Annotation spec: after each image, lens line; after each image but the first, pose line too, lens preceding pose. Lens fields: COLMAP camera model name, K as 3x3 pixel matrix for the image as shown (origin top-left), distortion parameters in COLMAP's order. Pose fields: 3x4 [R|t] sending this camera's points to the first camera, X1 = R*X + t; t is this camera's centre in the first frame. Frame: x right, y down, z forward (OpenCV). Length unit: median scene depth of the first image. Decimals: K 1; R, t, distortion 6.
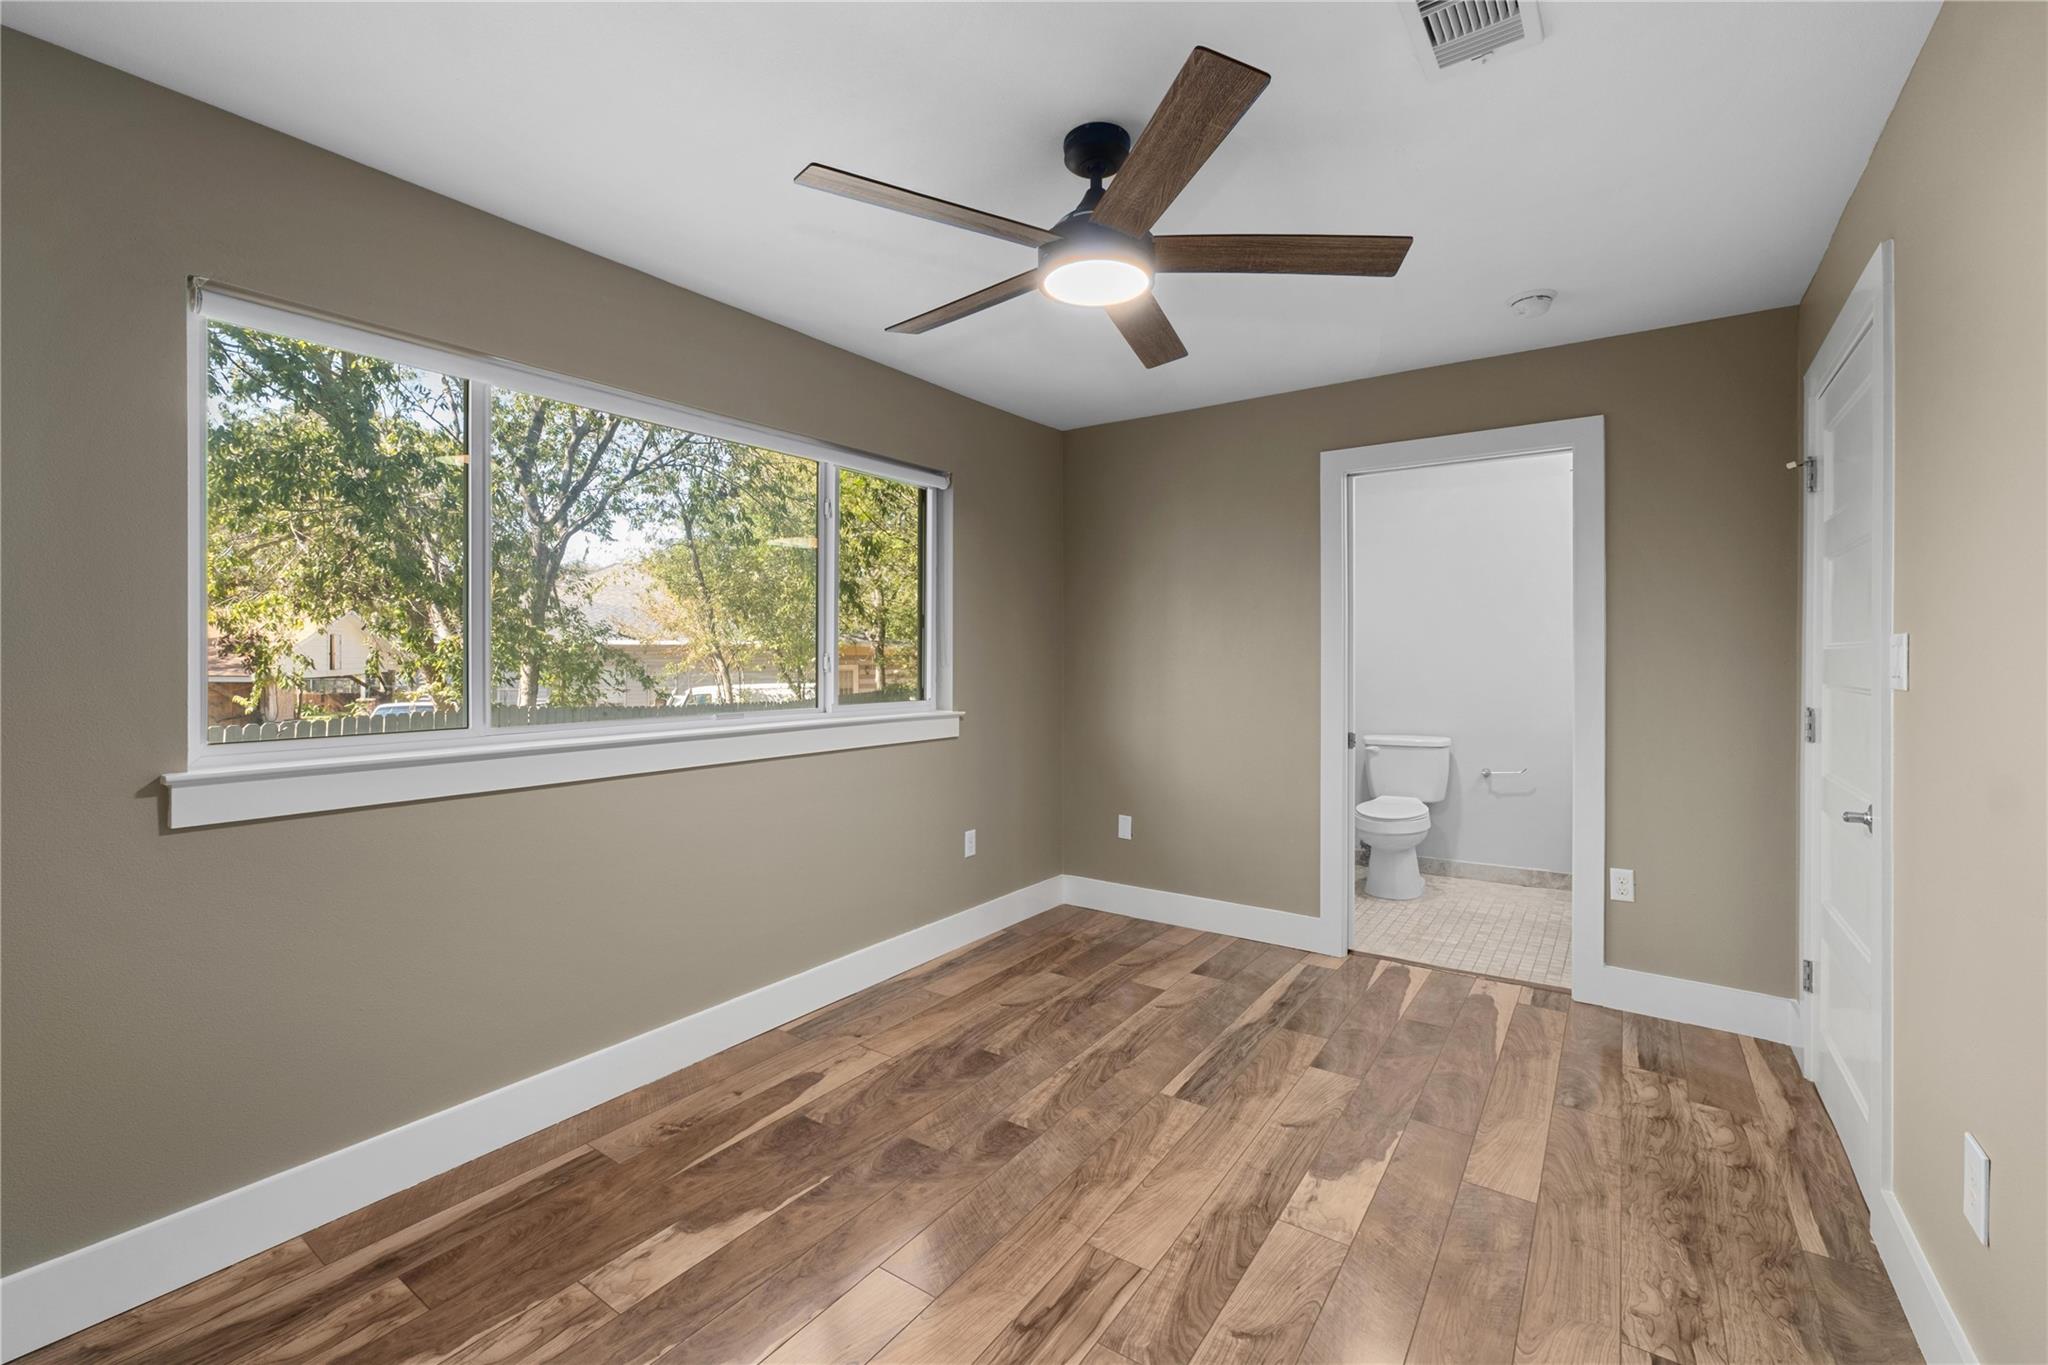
lens RADIAL K [[868.3, 0, 1009.9], [0, 868.3, 660.9], [0, 0, 1]] dist [-0.007928, 0.003786]
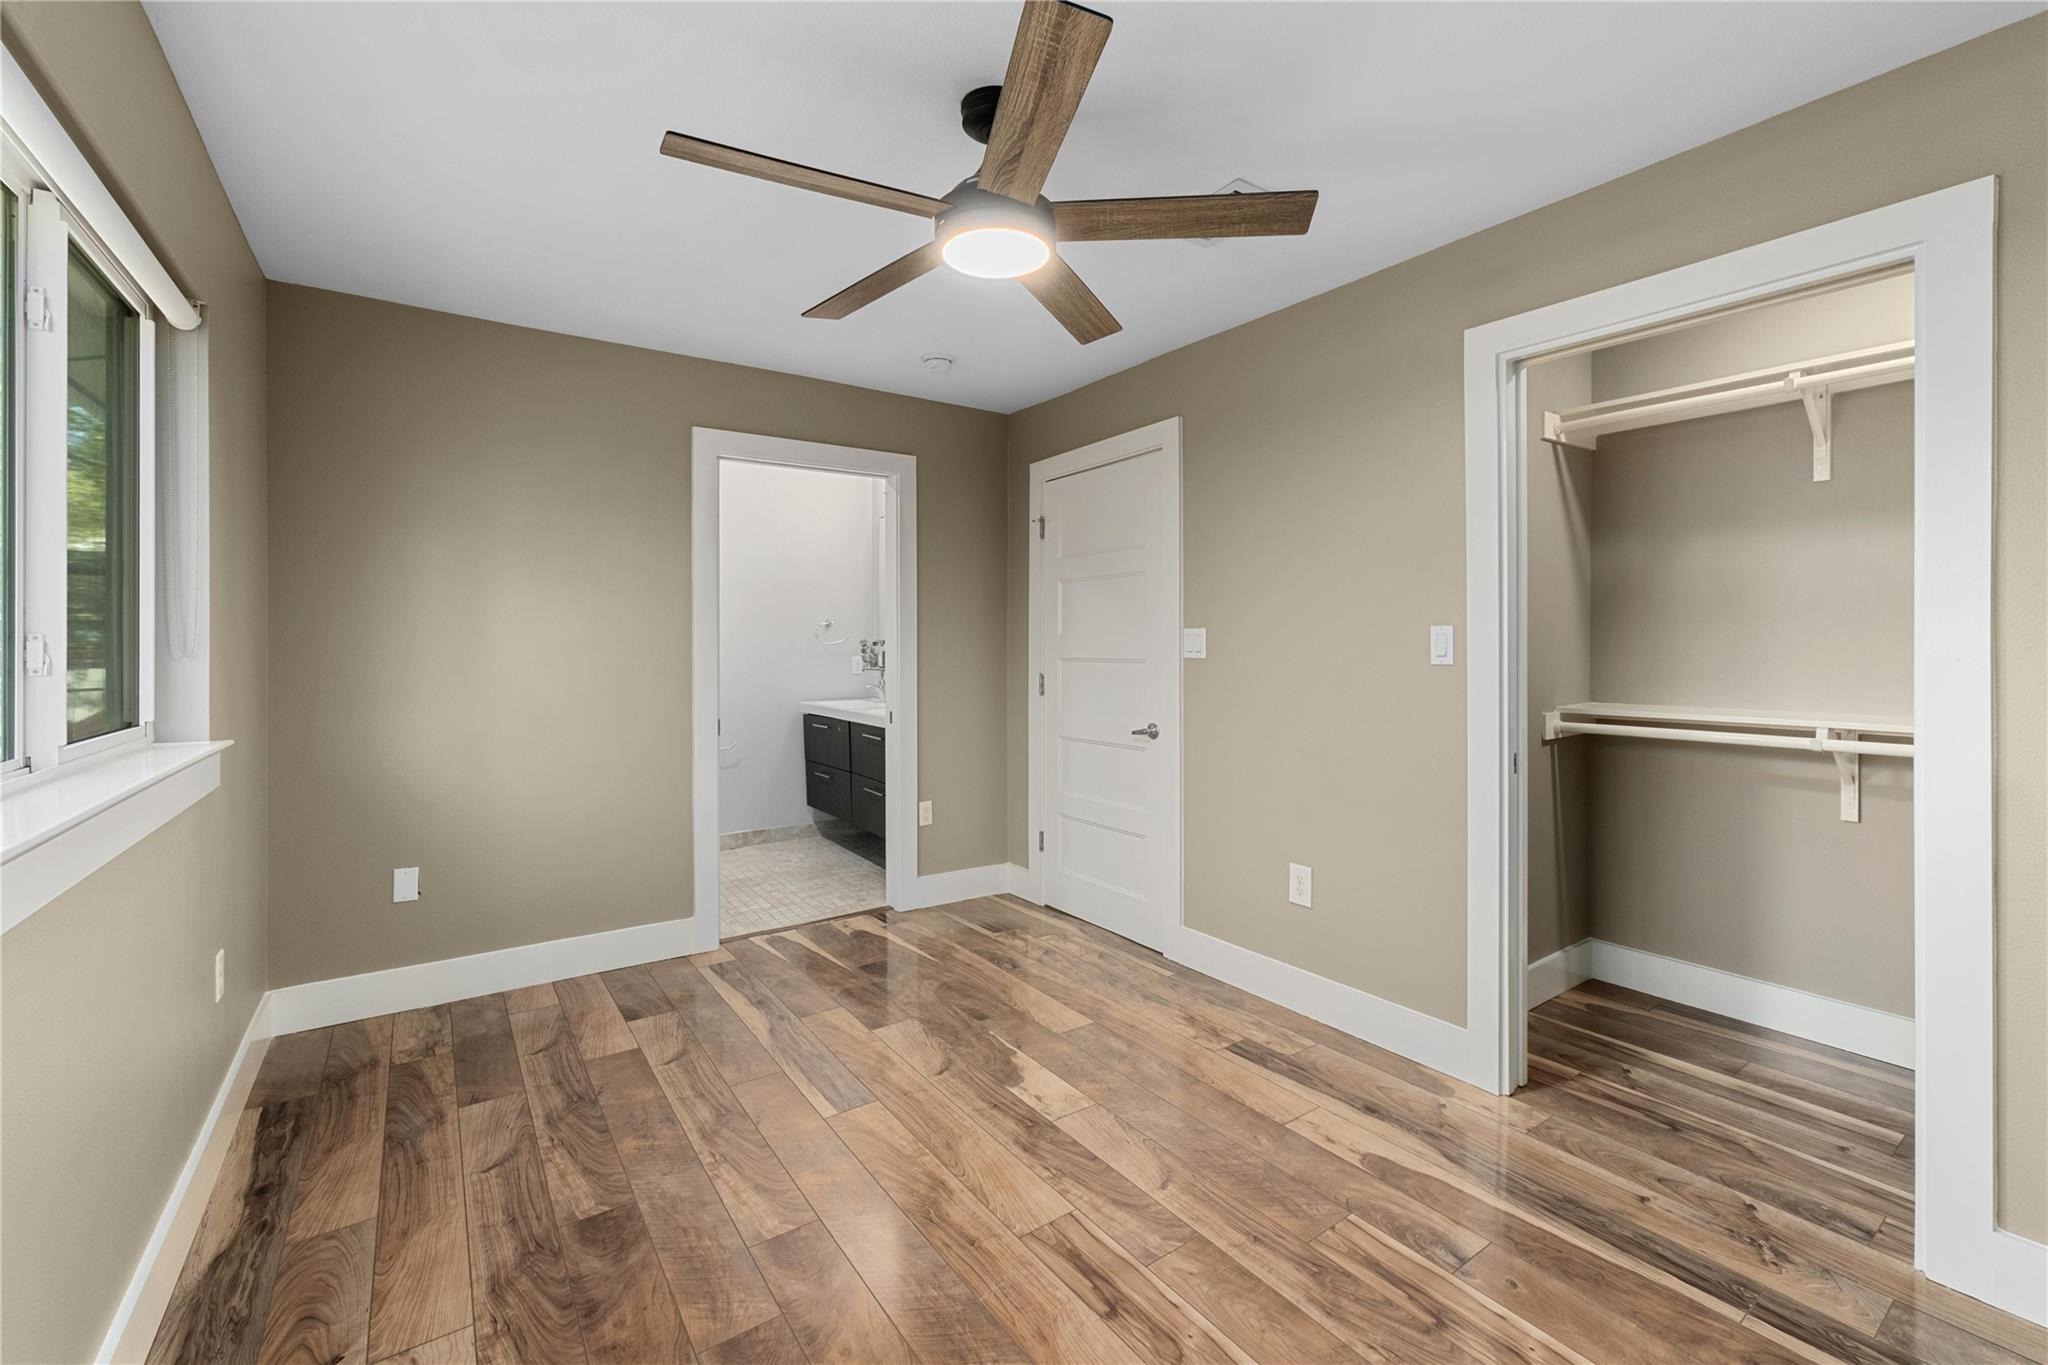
lens RADIAL K [[868.3, 0, 1051.7], [0, 868.3, 645.4], [0, 0, 1]] dist [-0.007928, 0.003786]
pose [[0.312947, 0.000645, 0.949770, -0.596723], [0.003183, 0.999993, -0.001728, 0.004702], [-0.949765, 0.003564, 0.312943, 0.473233]]
